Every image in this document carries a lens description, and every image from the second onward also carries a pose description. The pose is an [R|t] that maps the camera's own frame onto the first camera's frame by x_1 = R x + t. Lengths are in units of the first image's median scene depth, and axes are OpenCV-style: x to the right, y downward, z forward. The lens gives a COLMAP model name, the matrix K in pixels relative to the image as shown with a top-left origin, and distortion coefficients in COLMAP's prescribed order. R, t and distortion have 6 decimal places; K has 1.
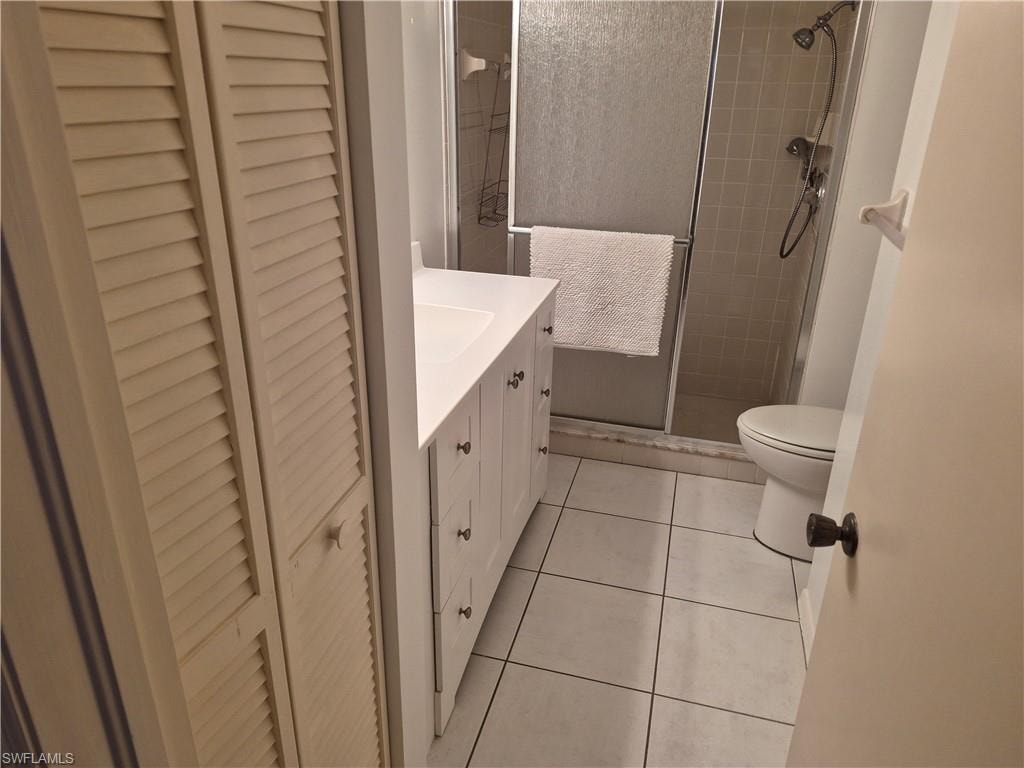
lens RADIAL K [[701.5, 0, 505.6], [0, 701.5, 384.1], [0, 0, 1]] dist [0.104034, -0.126290]
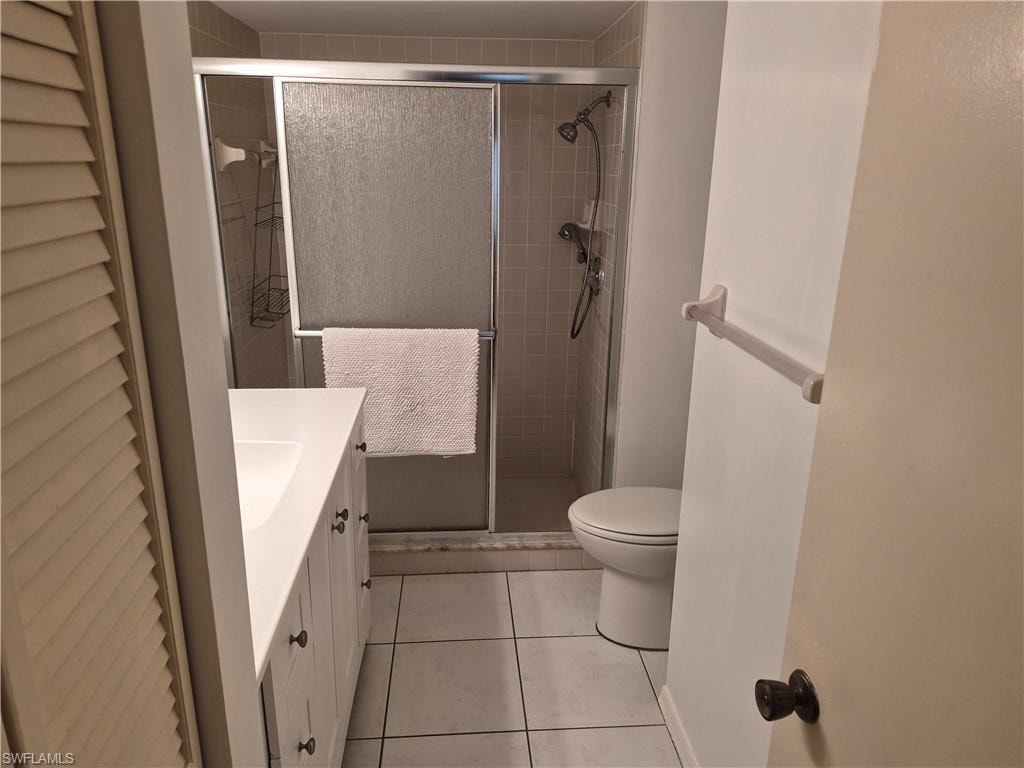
lens RADIAL K [[707.2, 0, 498.5], [0, 707.2, 381.8], [0, 0, 1]] dist [0.131476, -0.220496]
pose [[0.943734, -0.103195, 0.314192, -0.042211], [0.133593, 0.988060, -0.076746, -0.058817], [-0.302521, 0.114402, 0.946252, 0.089262]]
